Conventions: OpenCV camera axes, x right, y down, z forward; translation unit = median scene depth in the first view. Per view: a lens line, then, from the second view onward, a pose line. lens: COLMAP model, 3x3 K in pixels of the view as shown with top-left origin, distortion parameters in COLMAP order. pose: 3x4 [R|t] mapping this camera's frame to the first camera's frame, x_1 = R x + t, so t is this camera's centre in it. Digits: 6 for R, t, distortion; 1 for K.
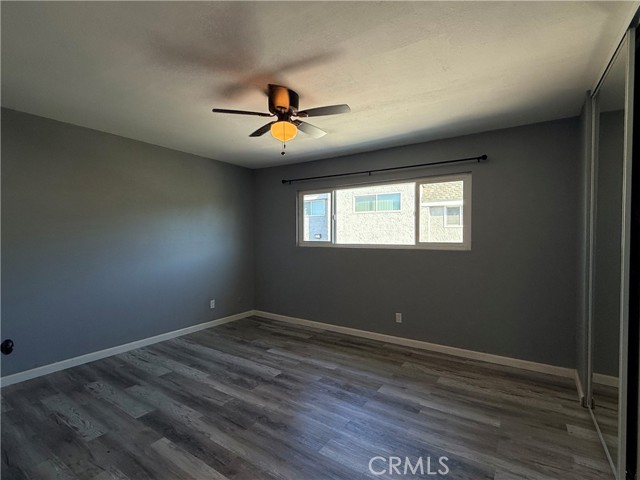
lens RADIAL K [[311.2, 0, 319.4], [0, 311.2, 240.9], [0, 0, 1]] dist [-0.001167, -0.000487]
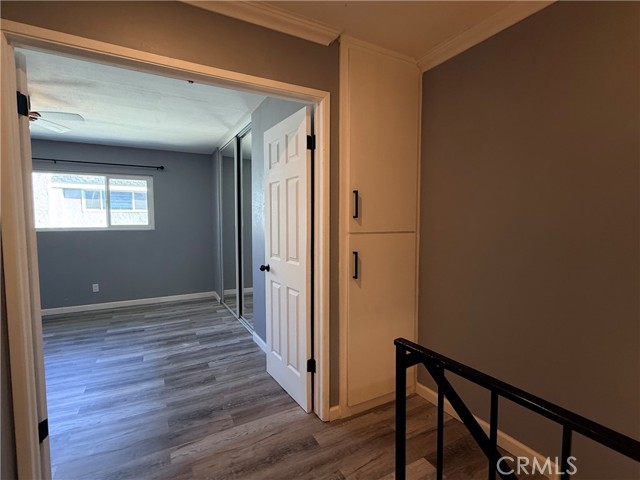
lens RADIAL K [[311.2, 0, 319.4], [0, 311.2, 240.9], [0, 0, 1]] dist [-0.001167, -0.000487]
pose [[0.466924, -0.058722, 0.882345, -0.568629], [0.015810, 0.998188, 0.058064, 0.013146], [-0.884156, -0.013162, 0.467006, -0.472874]]
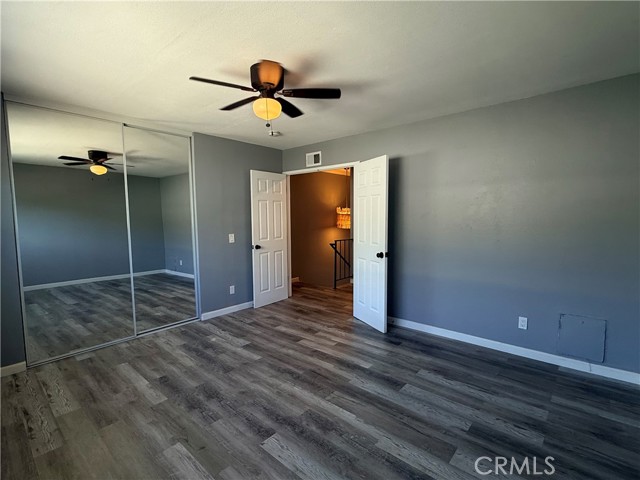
lens RADIAL K [[311.2, 0, 319.4], [0, 311.2, 240.9], [0, 0, 1]] dist [-0.001167, -0.000487]
pose [[-0.991206, -0.002543, 0.132302, -0.360119], [0.010142, 0.995414, 0.095122, -0.044981], [-0.131937, 0.095627, -0.986635, 1.786616]]
